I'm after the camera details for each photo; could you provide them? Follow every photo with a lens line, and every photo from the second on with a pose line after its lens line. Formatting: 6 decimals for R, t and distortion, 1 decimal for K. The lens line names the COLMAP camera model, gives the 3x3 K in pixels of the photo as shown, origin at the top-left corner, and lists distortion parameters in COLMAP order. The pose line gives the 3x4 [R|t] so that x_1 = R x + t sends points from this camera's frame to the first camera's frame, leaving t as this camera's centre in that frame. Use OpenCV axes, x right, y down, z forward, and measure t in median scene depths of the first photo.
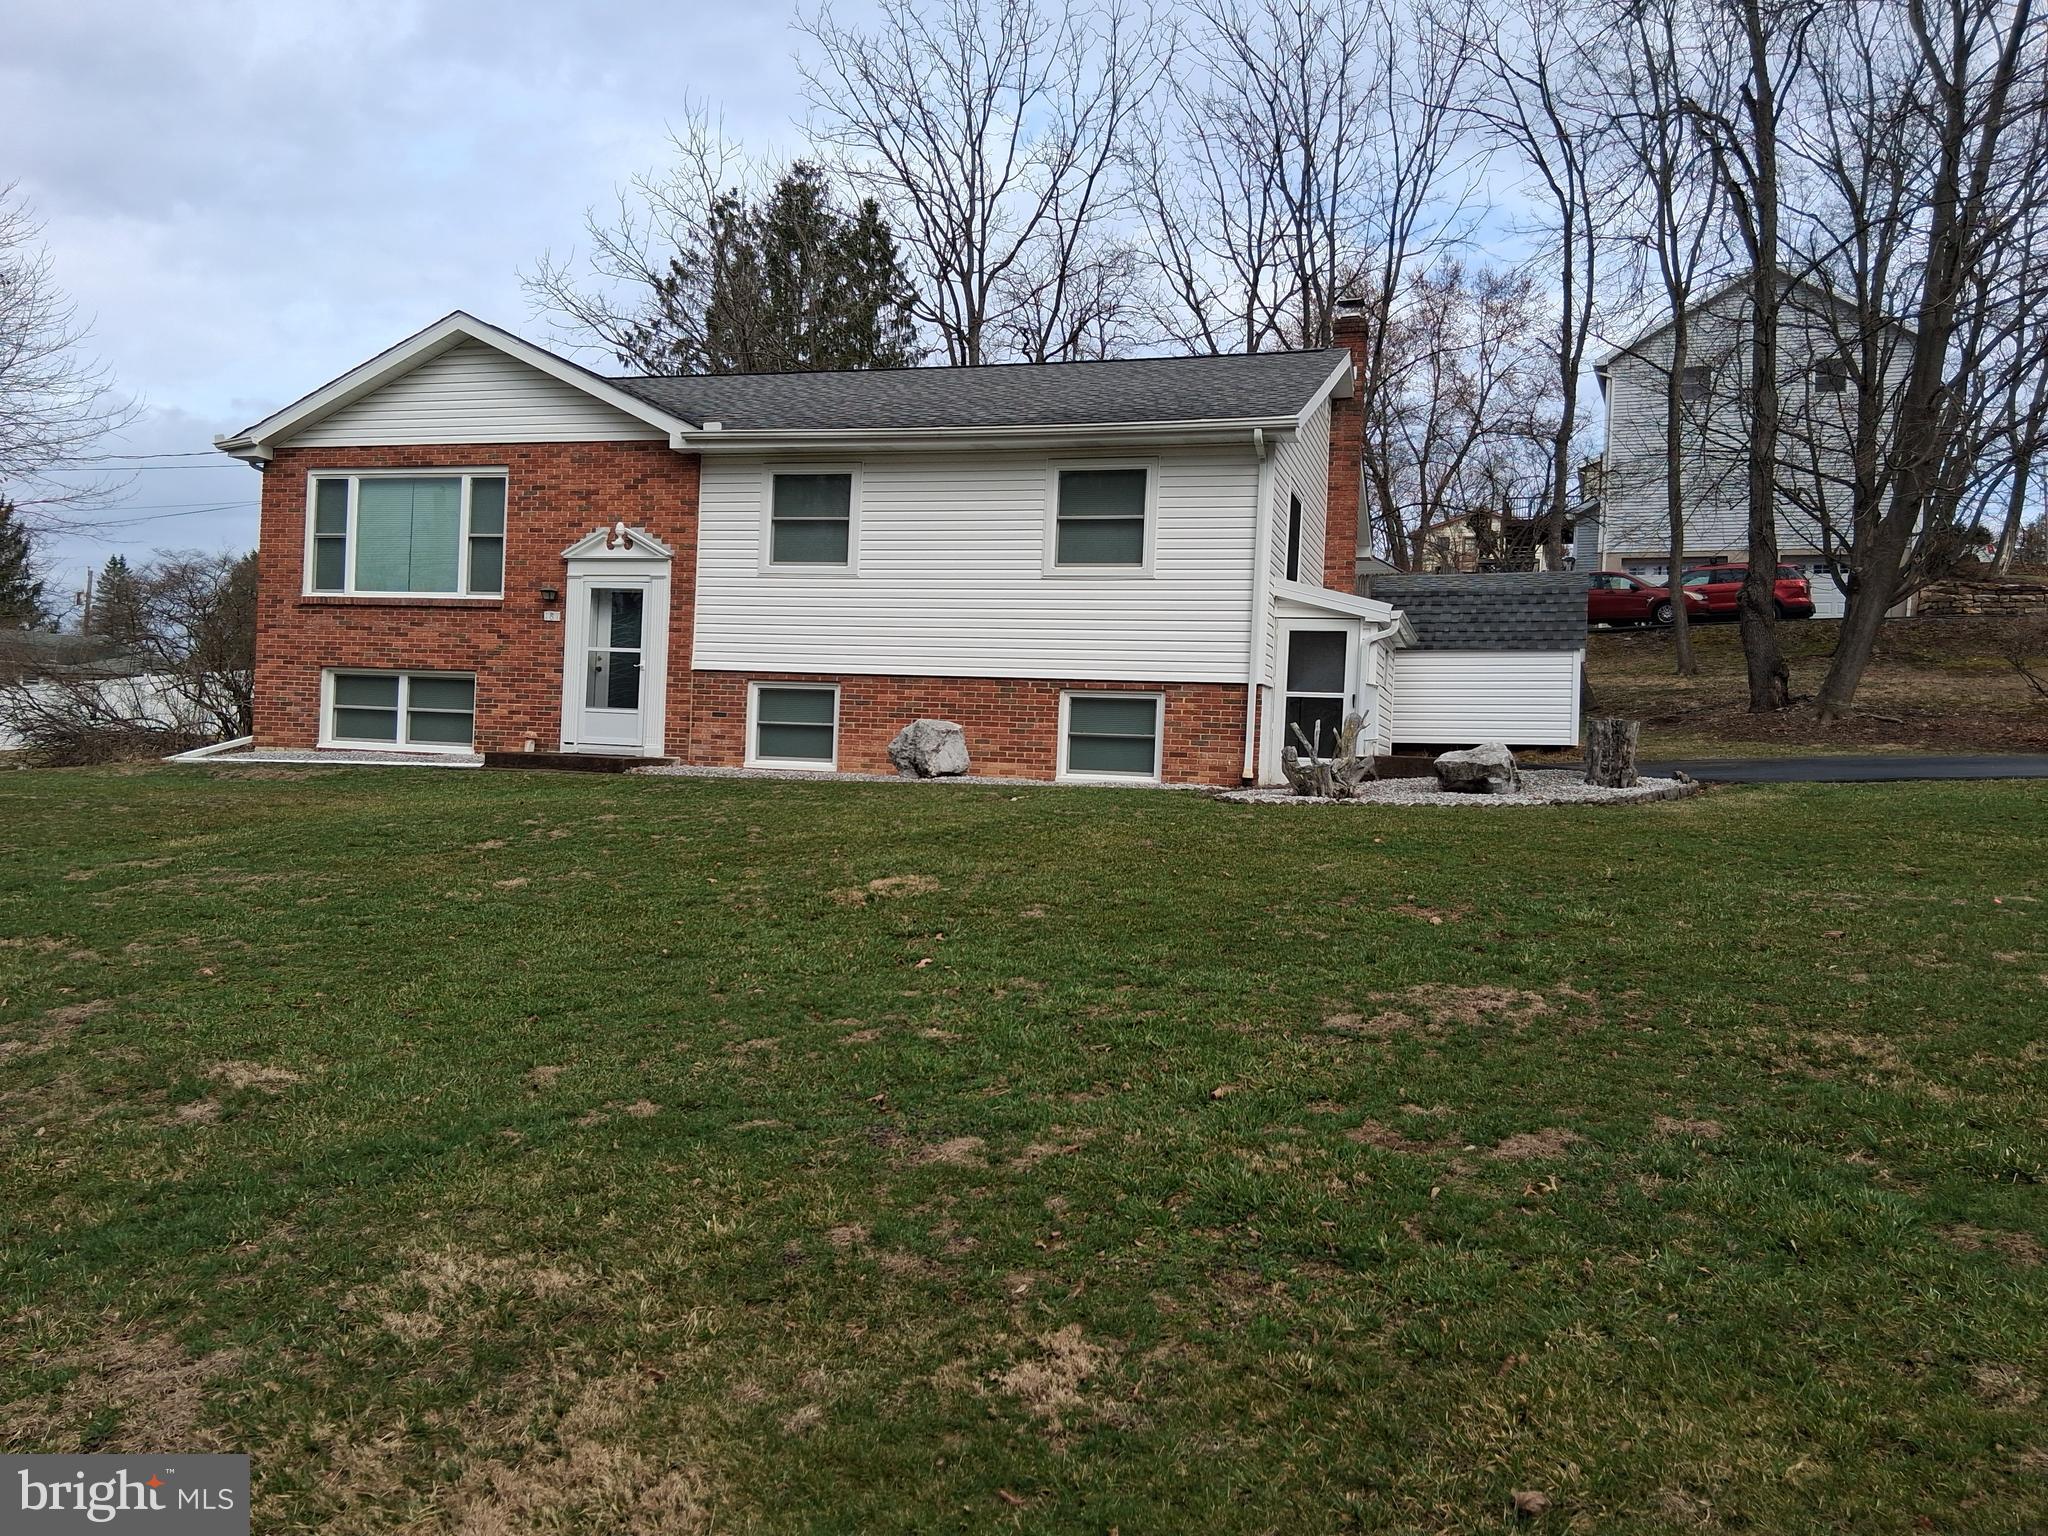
lens RADIAL K [[1507.9, 0, 1019.3], [0, 1507.9, 755.3], [0, 0, 1]] dist [0.148272, -0.232937]
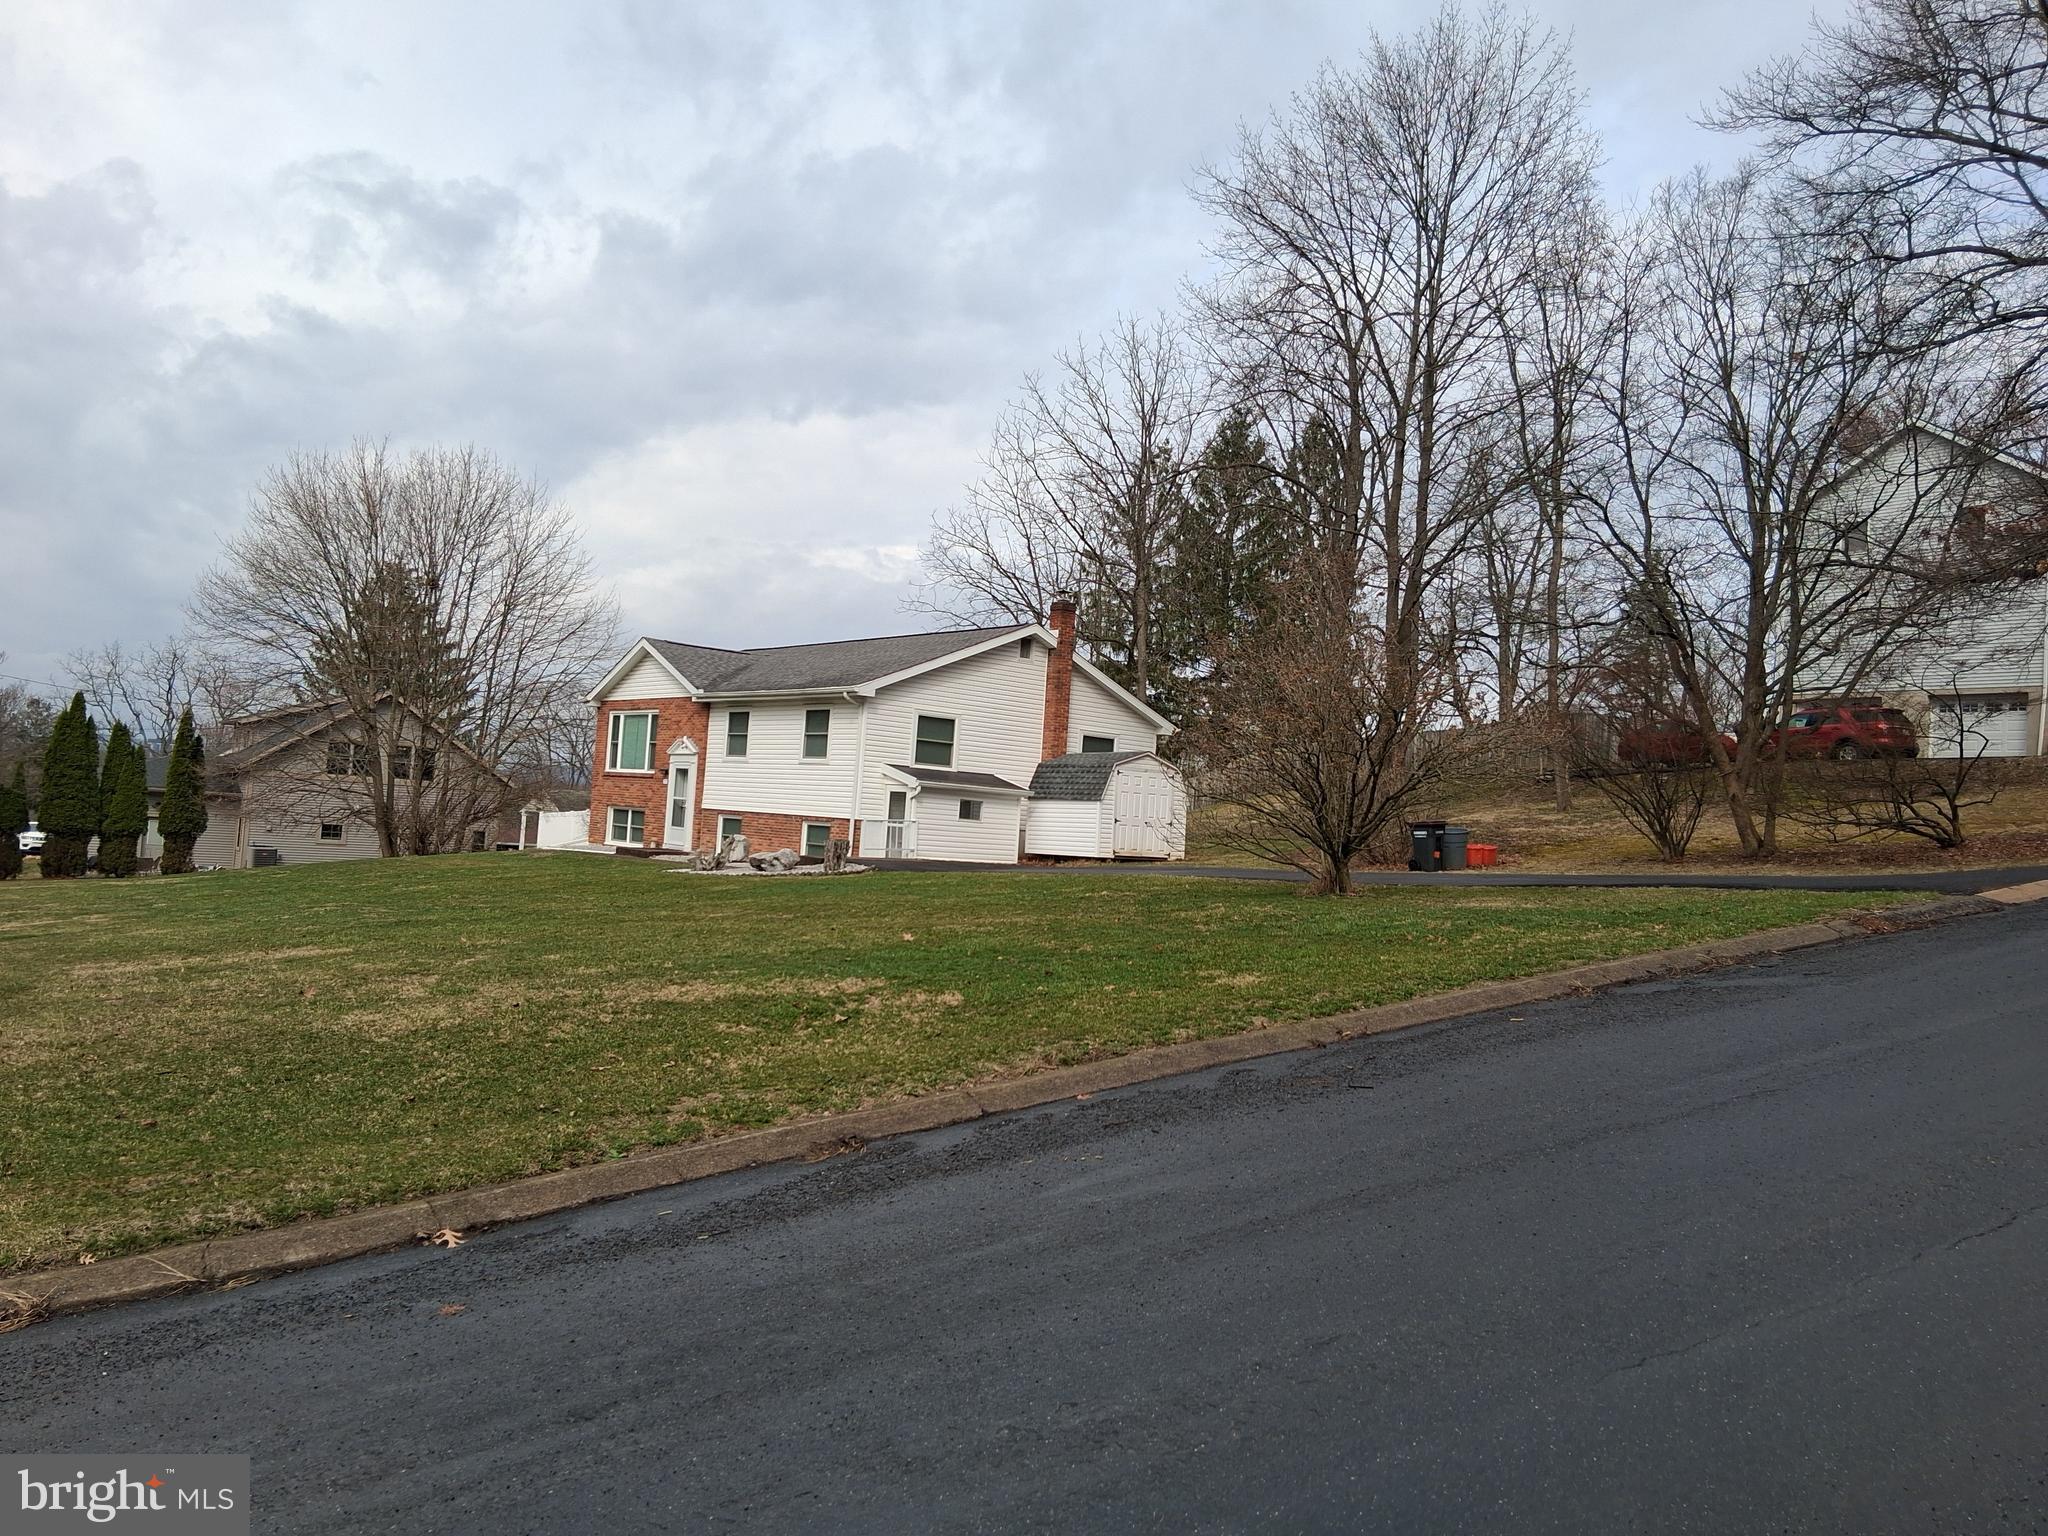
lens RADIAL K [[1551.0, 0, 1022.7], [0, 1551.0, 789.7], [0, 0, 1]] dist [0.081033, -0.000763]
pose [[0.838992, 0.000706, -0.544144, 1.245339], [-0.029191, 0.998618, -0.043712, -0.002976], [0.543361, 0.052558, 0.837852, -0.495632]]
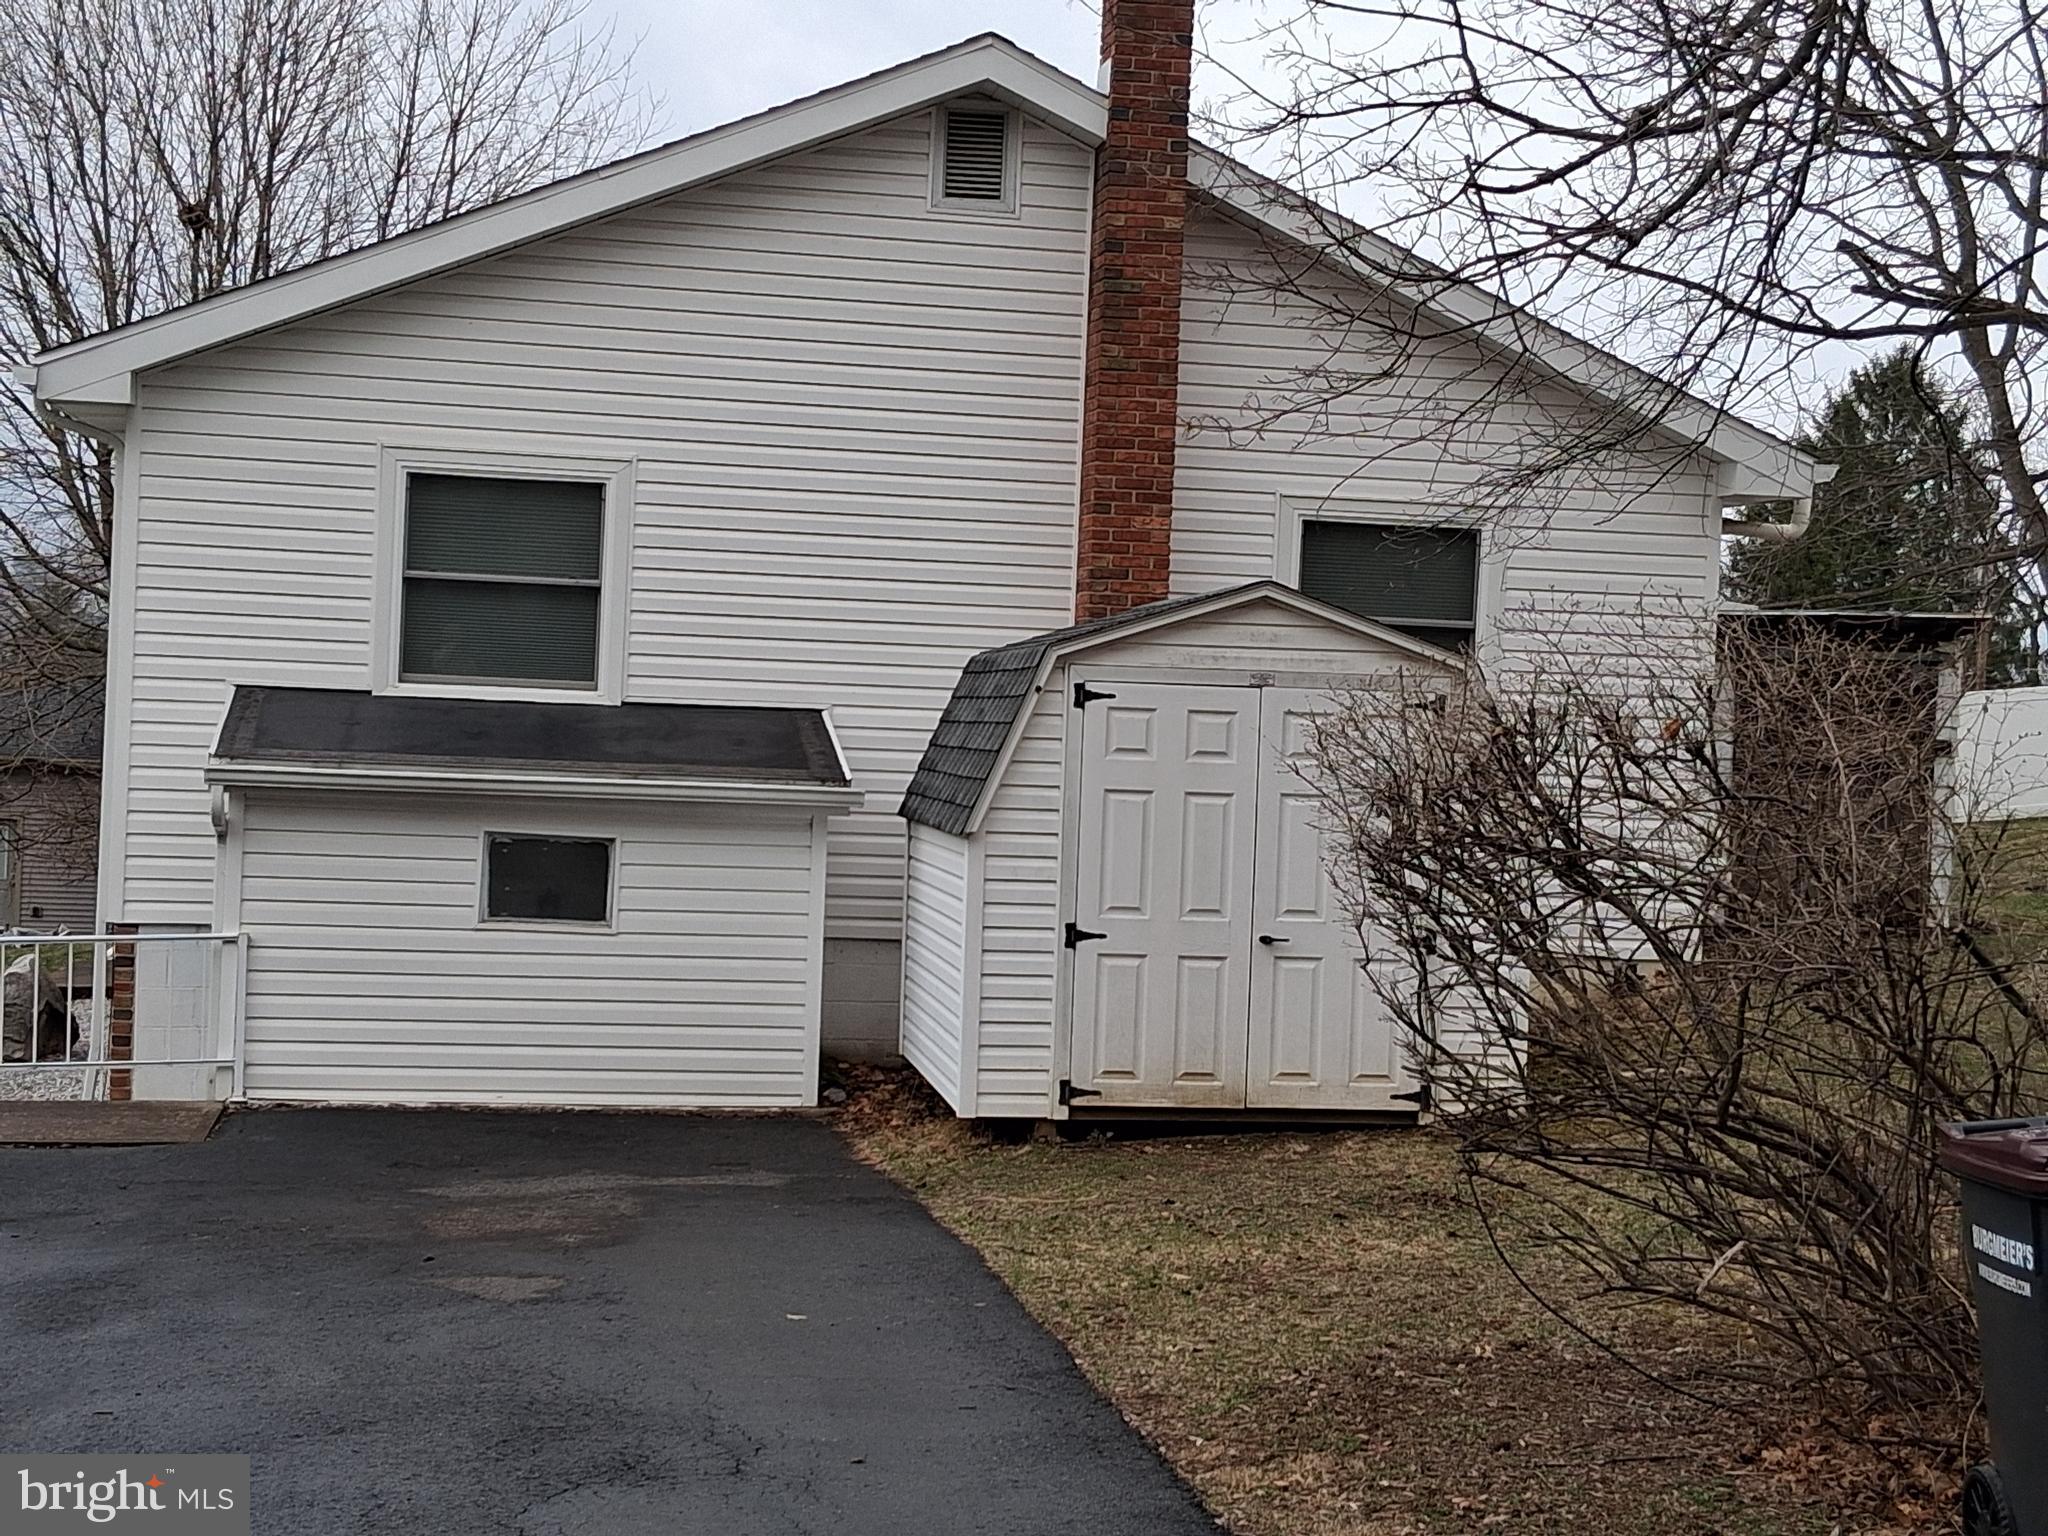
lens RADIAL K [[2971.8, 0, 1022.2], [0, 2971.8, 820.6], [0, 0, 1]] dist [0.141693, 0.022048]
pose [[0.492403, 0.016956, -0.870202, 0.962440], [-0.016385, 0.999814, 0.010210, -0.080047], [0.870213, 0.009231, 0.492589, 0.683562]]
